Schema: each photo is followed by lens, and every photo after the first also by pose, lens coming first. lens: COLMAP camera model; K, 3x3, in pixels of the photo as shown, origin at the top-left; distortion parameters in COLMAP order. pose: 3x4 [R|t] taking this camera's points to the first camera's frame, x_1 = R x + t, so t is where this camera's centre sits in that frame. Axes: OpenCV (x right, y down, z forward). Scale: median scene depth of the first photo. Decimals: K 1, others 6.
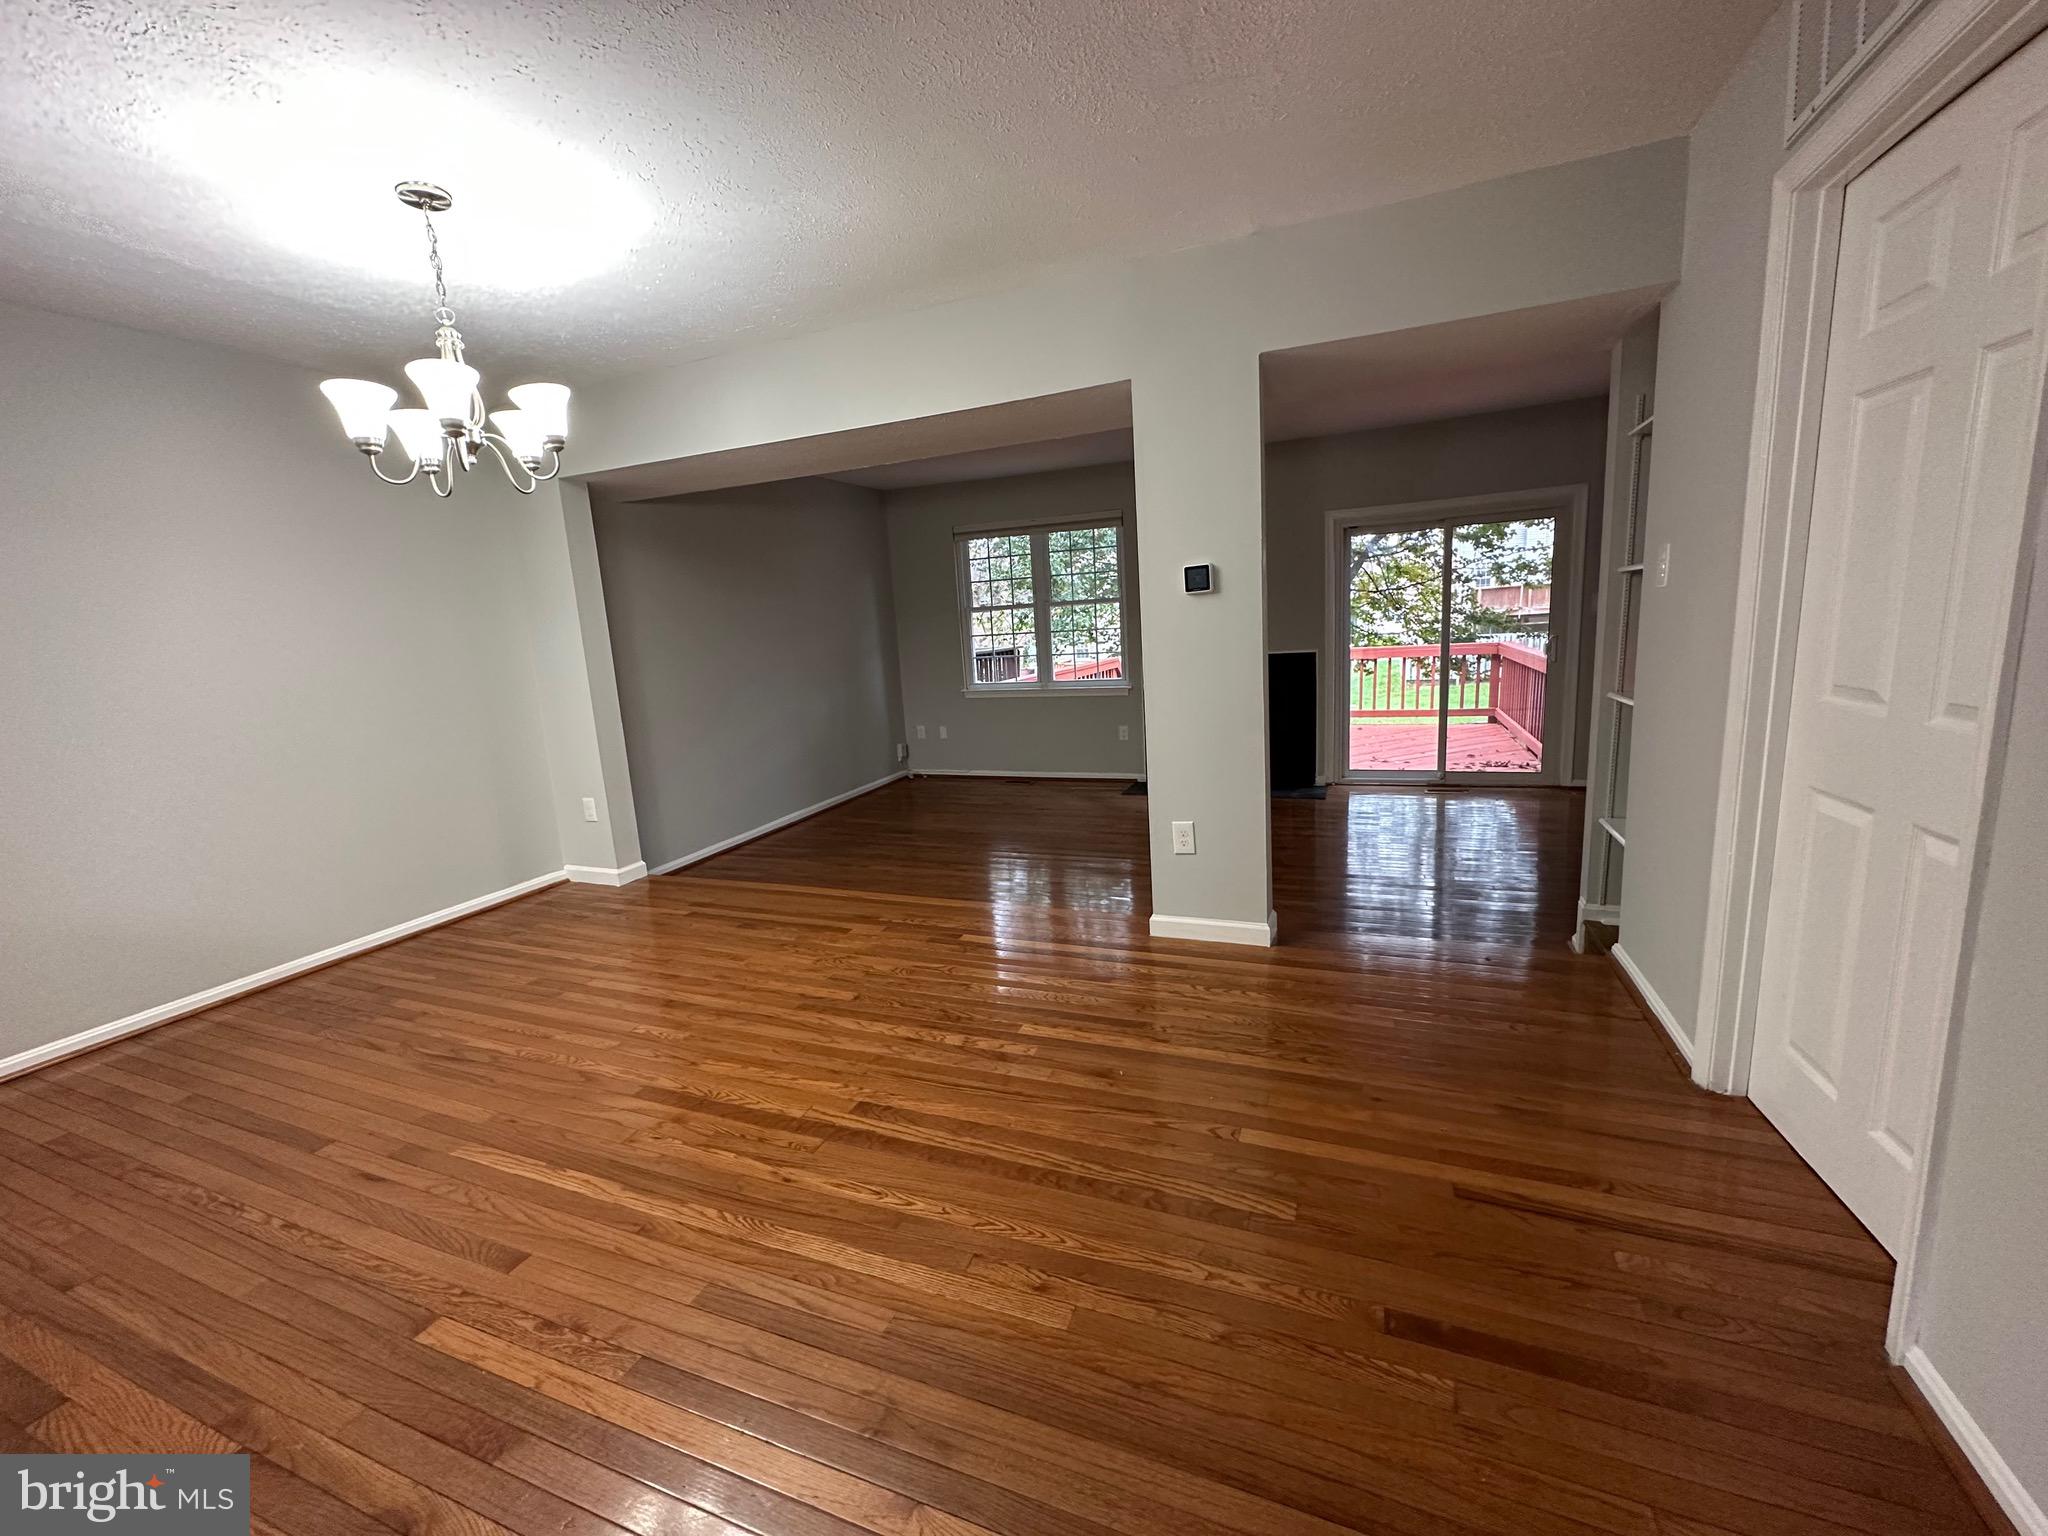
lens RADIAL K [[829.1, 0, 1026.5], [0, 829.1, 764.6], [0, 0, 1]] dist [0.000607, 0.000400]
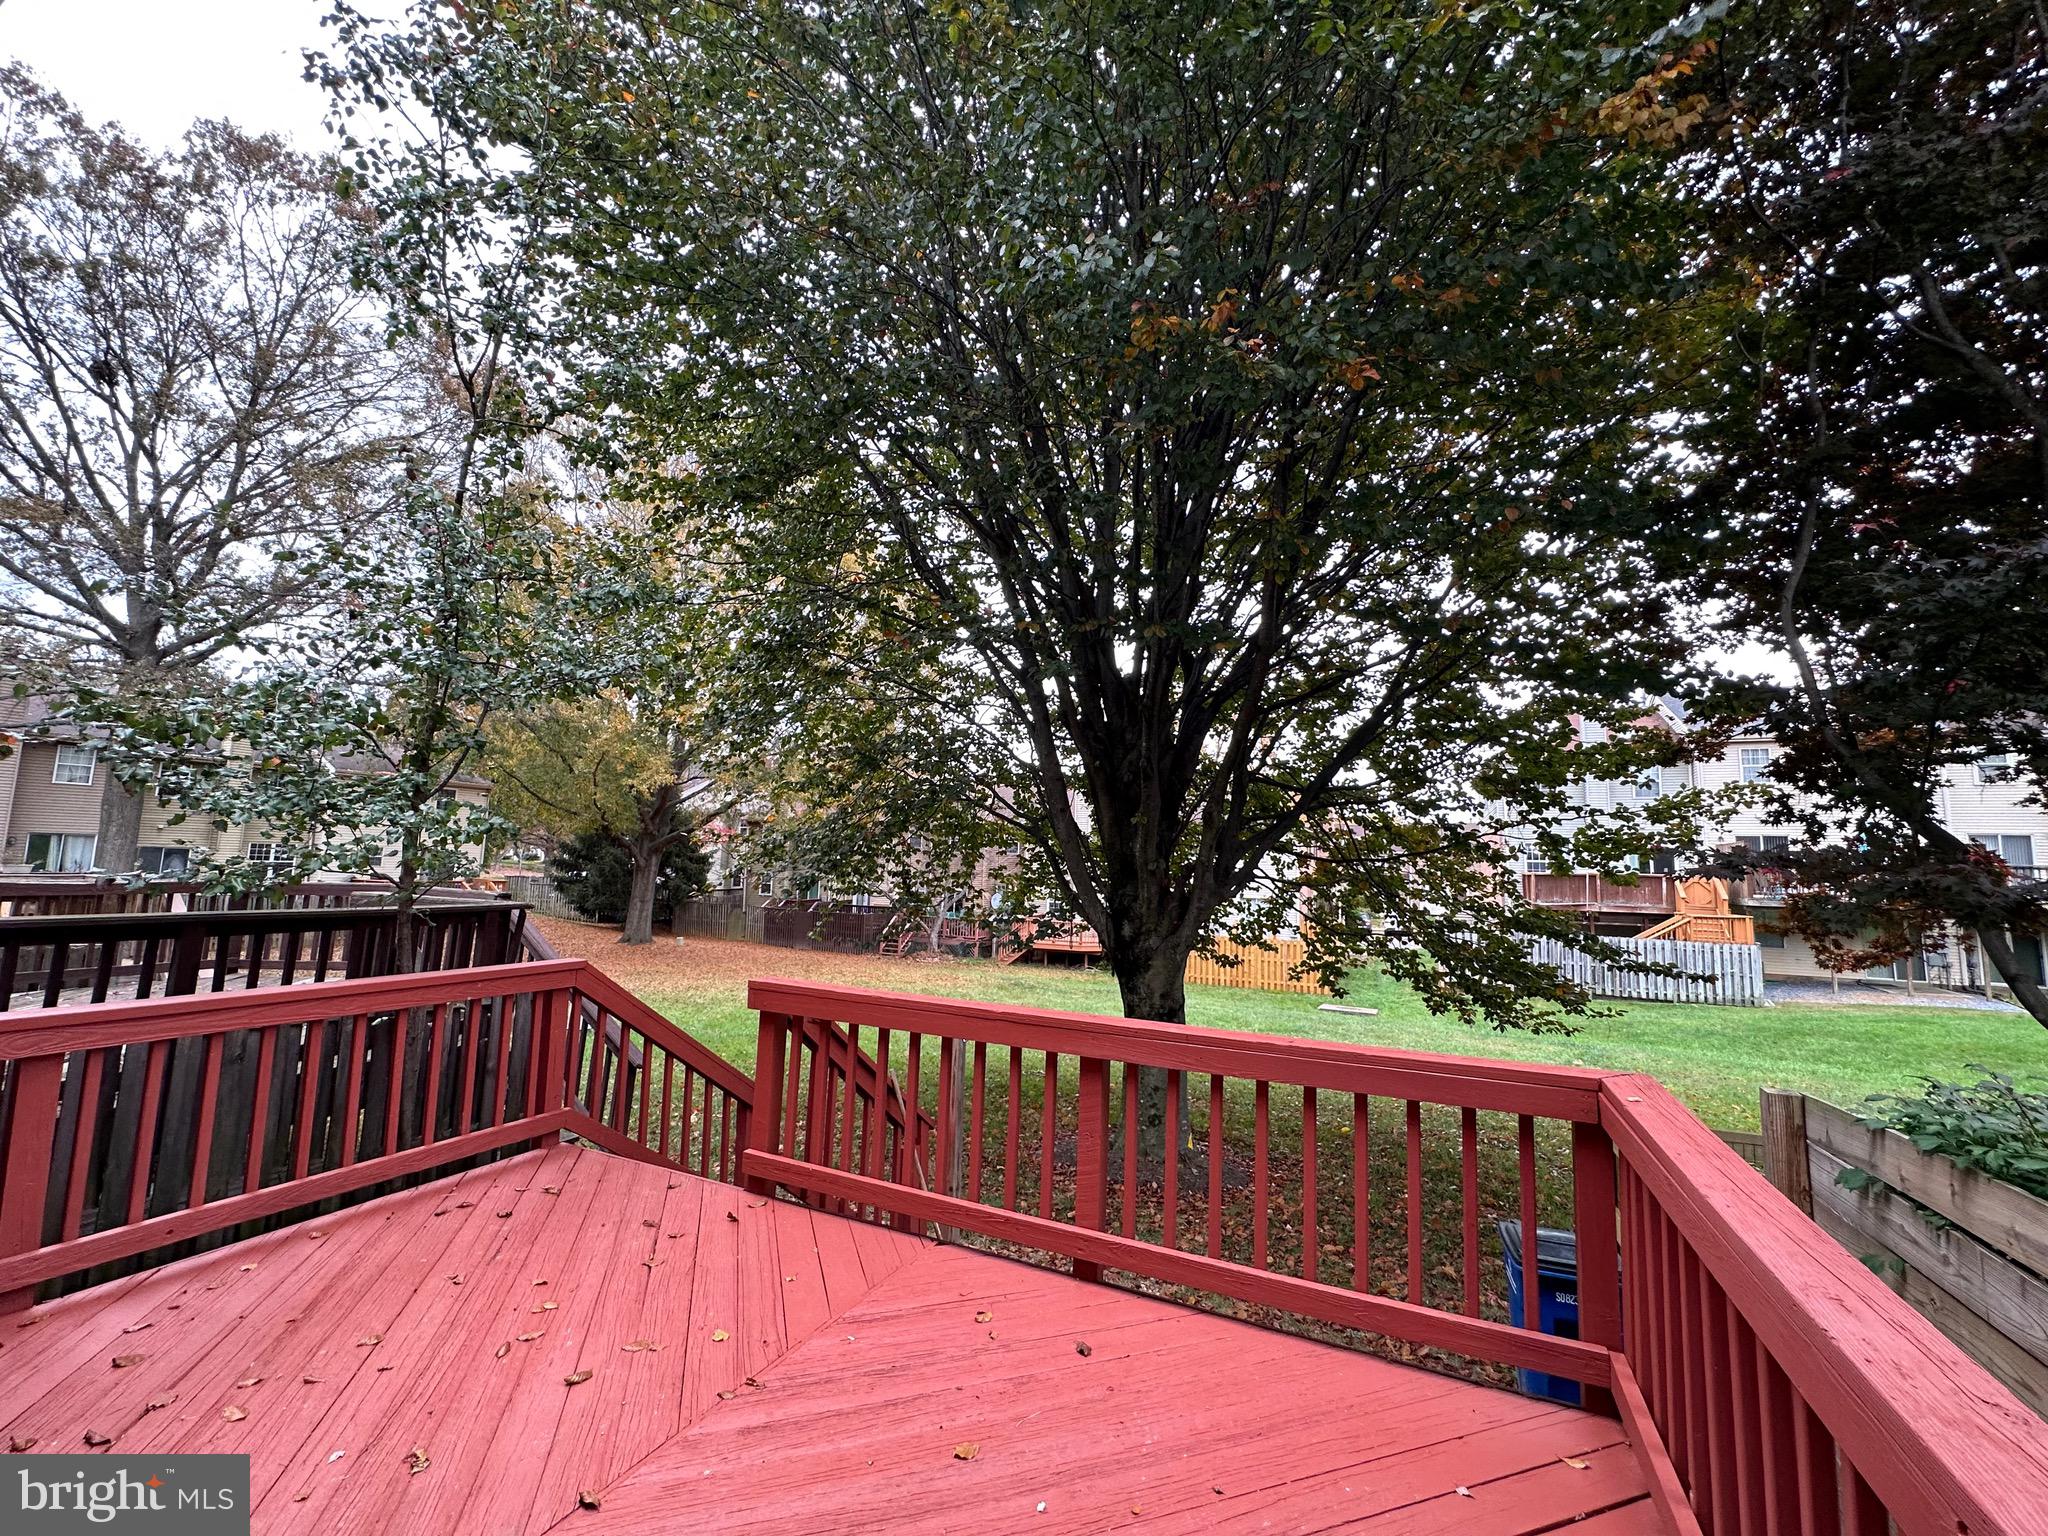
lens RADIAL K [[818.0, 0, 1027.2], [0, 818.0, 773.6], [0, 0, 1]] dist [-0.007019, 0.000837]
pose [[0.994989, 0.075203, -0.065889, 0.470922], [-0.090584, 0.956982, -0.275643, -0.181475], [0.042325, 0.280231, 0.958999, 0.847488]]
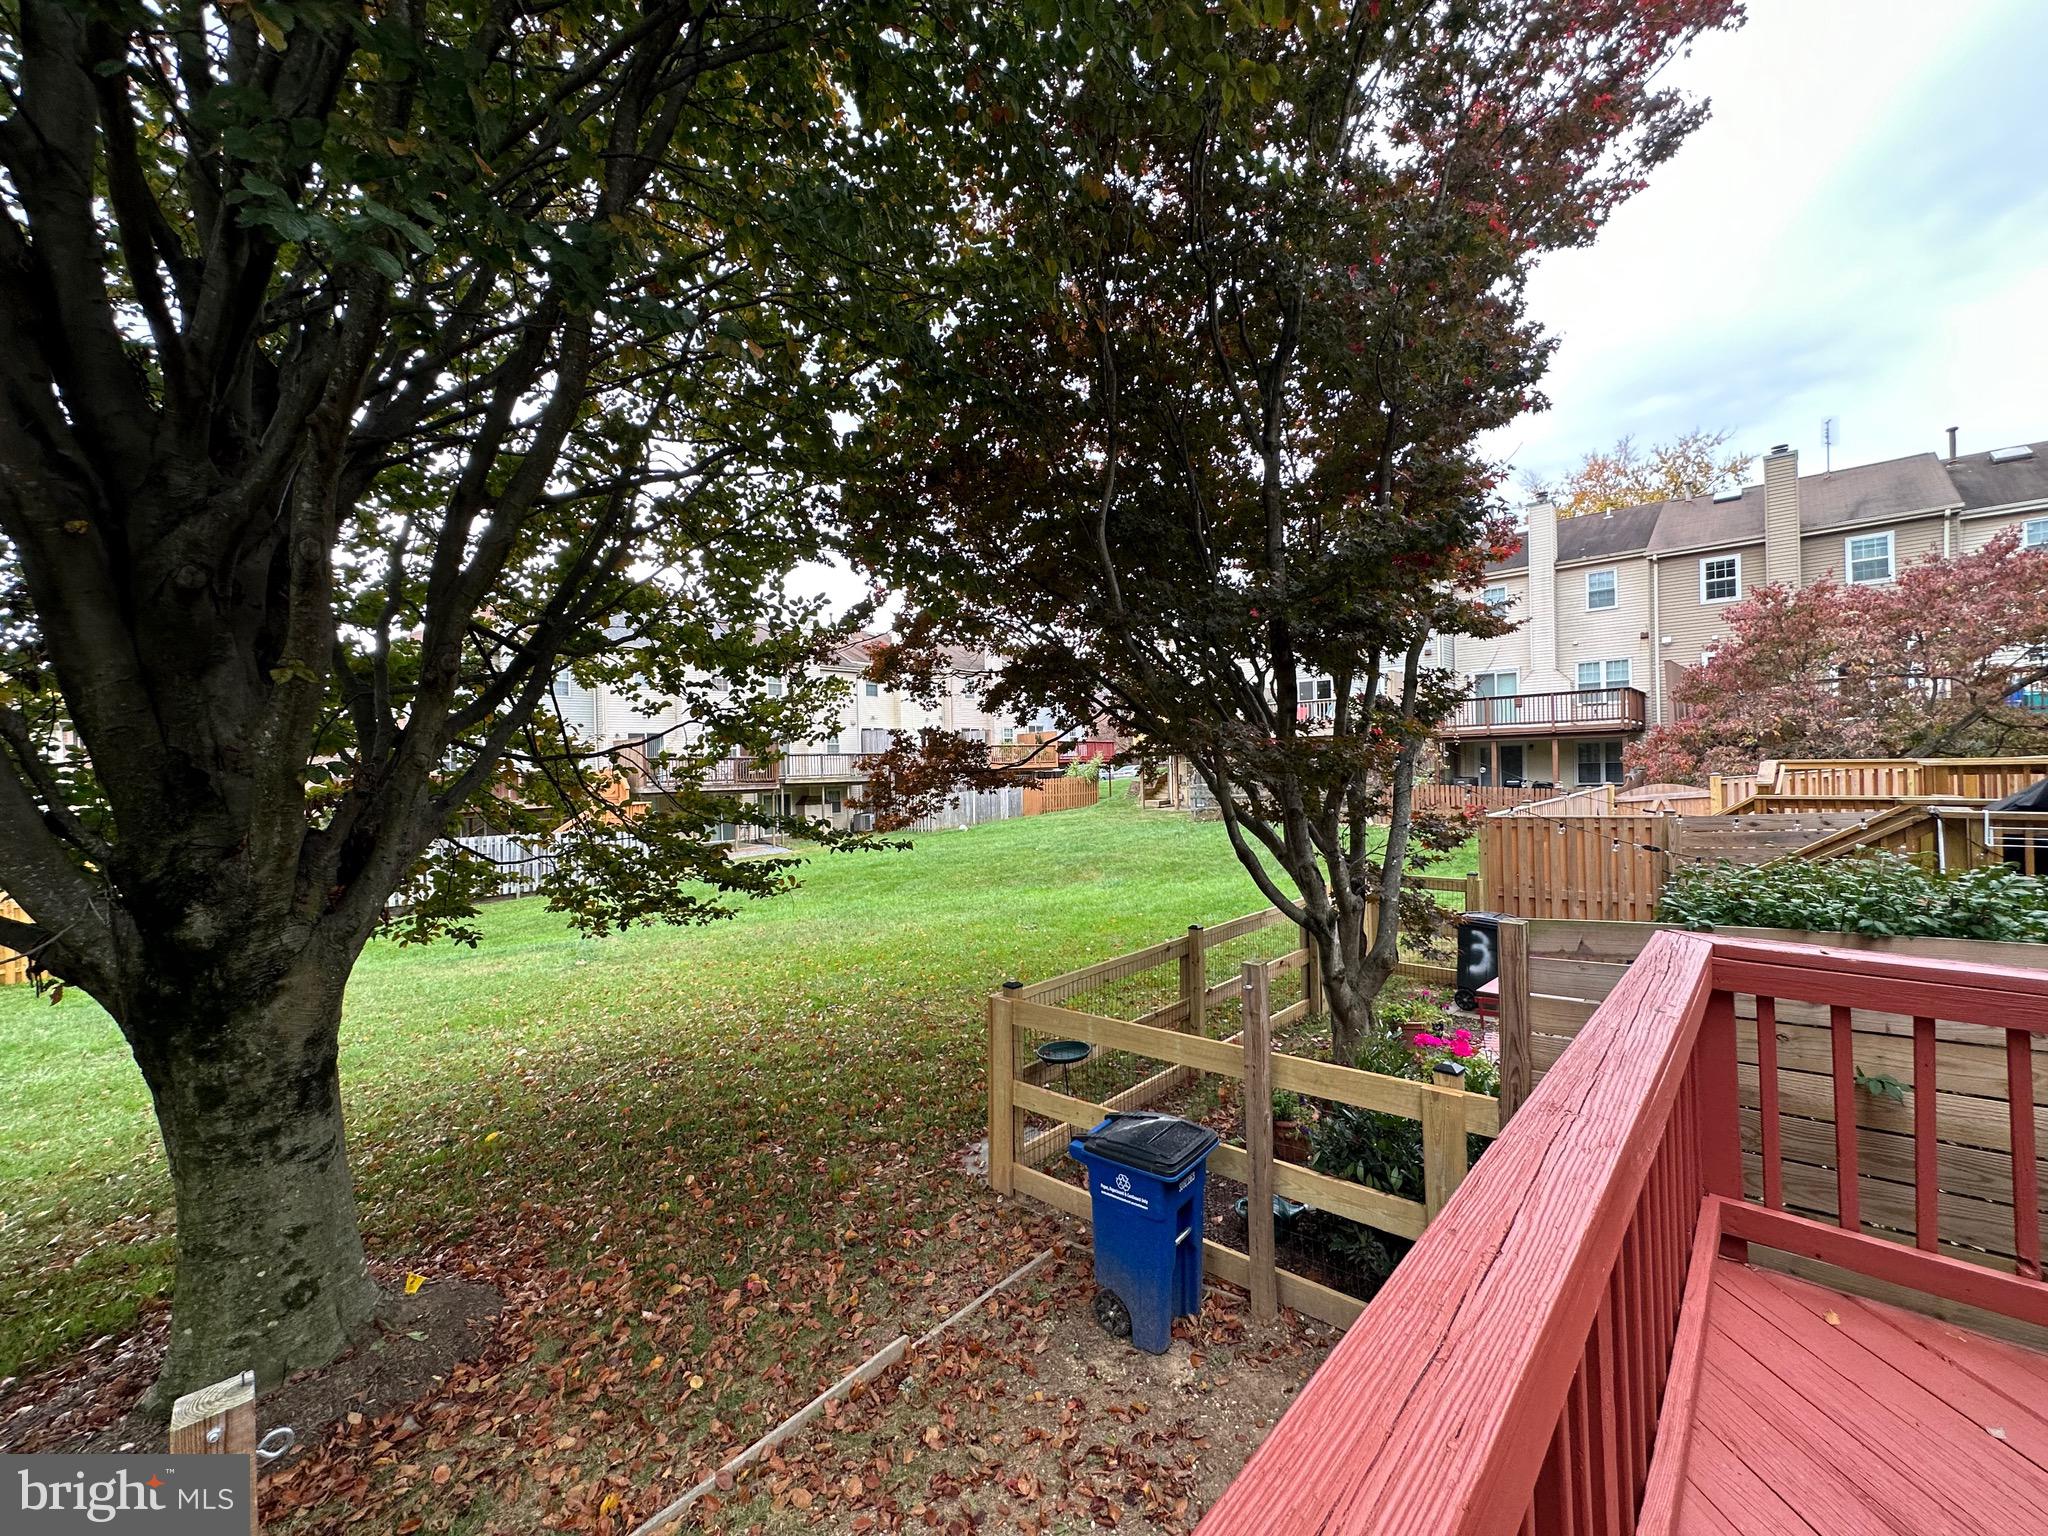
lens RADIAL K [[820.6, 0, 1031.3], [0, 820.6, 769.0], [0, 0, 1]] dist [-0.000052, 0.000075]
pose [[0.354364, 0.043892, 0.934077, 0.290459], [0.163007, 0.980704, -0.107924, -0.248482], [-0.920790, 0.190505, 0.340371, 1.295995]]
